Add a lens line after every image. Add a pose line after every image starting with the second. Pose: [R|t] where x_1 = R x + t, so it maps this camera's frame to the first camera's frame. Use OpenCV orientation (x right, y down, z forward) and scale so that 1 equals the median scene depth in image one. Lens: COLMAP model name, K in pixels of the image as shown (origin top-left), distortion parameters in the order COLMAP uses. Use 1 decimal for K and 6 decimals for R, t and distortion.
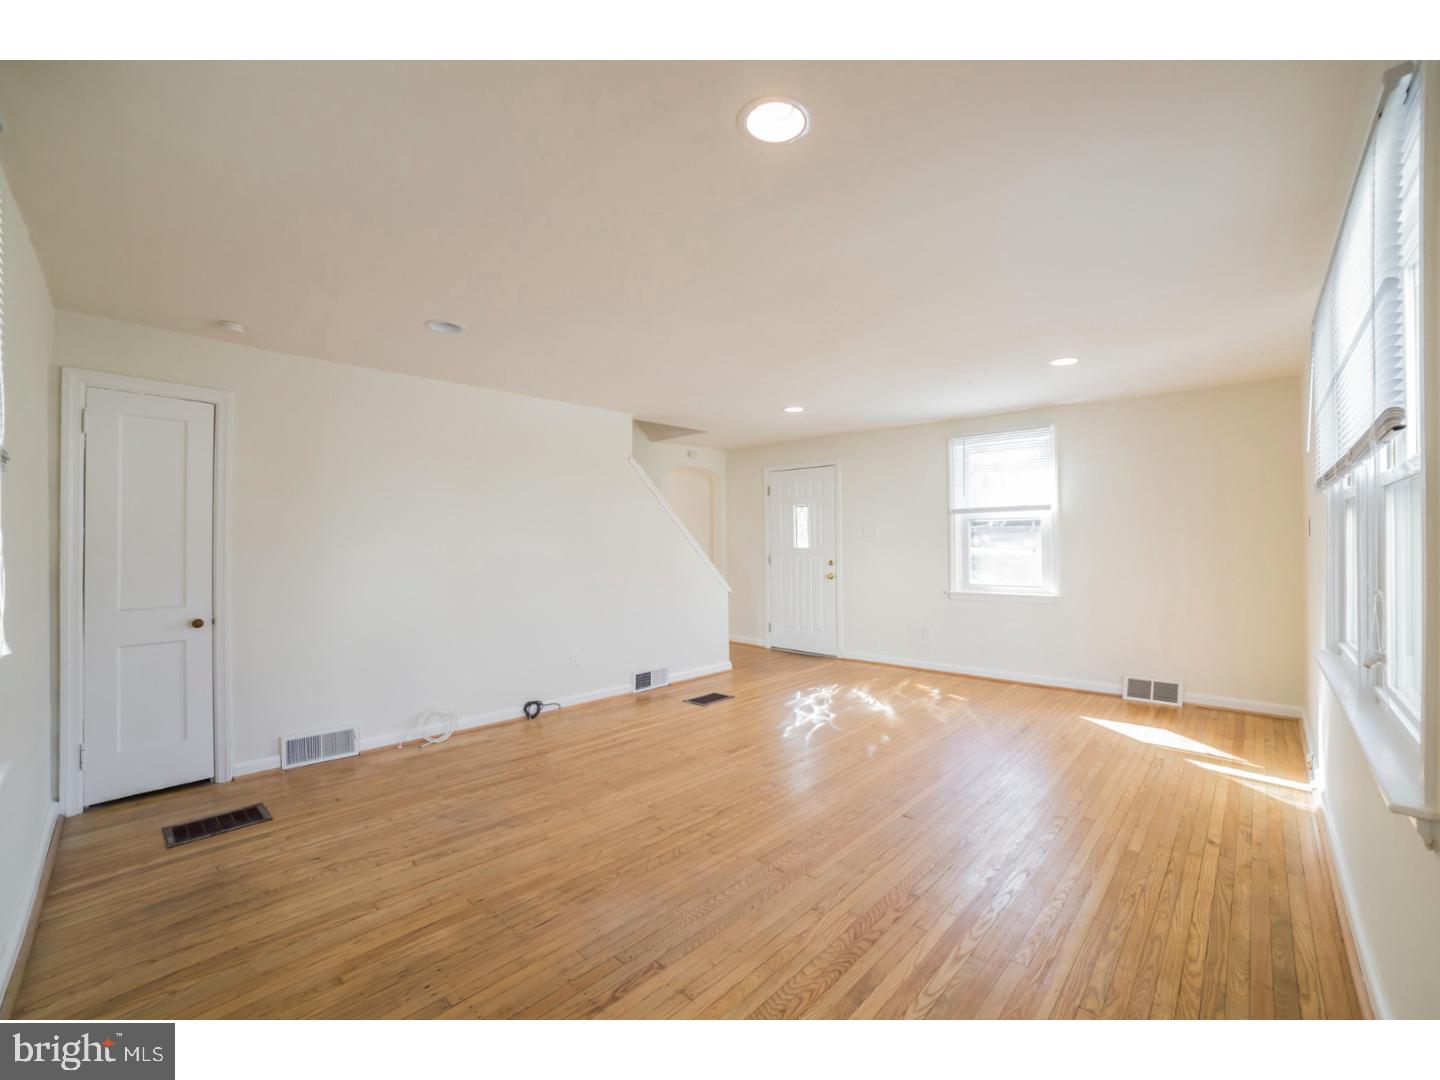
lens RADIAL K [[560.0, 0, 712.5], [0, 560.0, 549.8], [0, 0, 1]] dist [-0.000274, 0.000241]
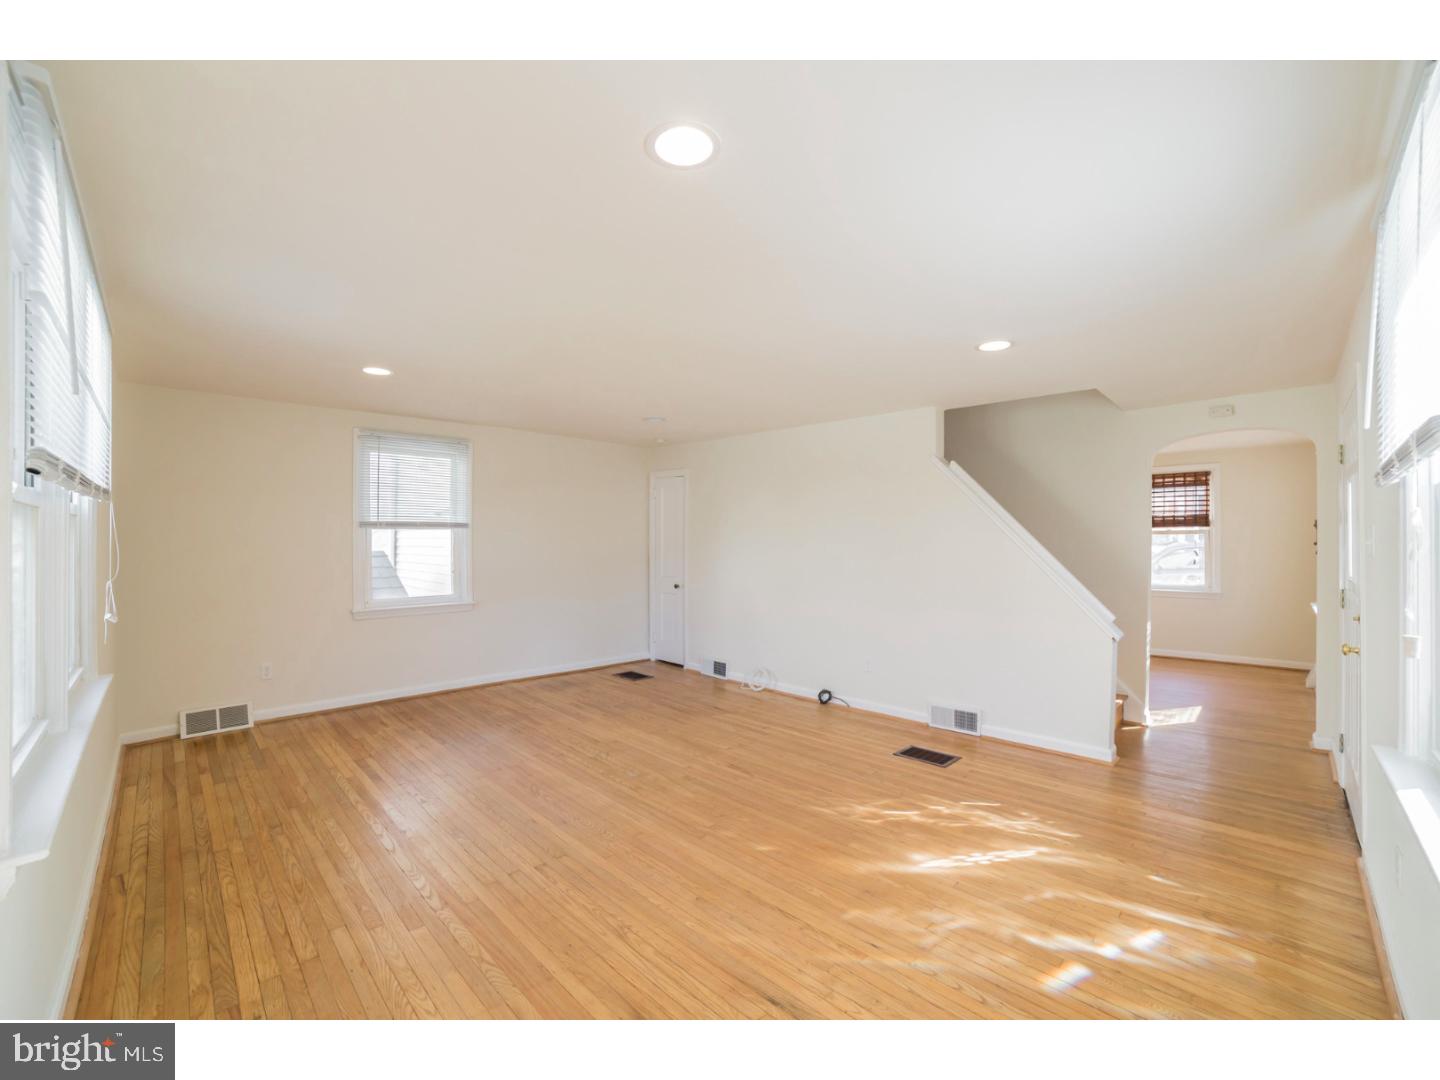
lens RADIAL K [[560.0, 0, 712.5], [0, 560.0, 549.8], [0, 0, 1]] dist [-0.000274, 0.000241]
pose [[-0.023243, -0.012700, -0.999649, 0.919807], [0.004293, 0.999909, -0.012803, 0.007722], [0.999721, -0.004589, -0.023187, 0.928632]]
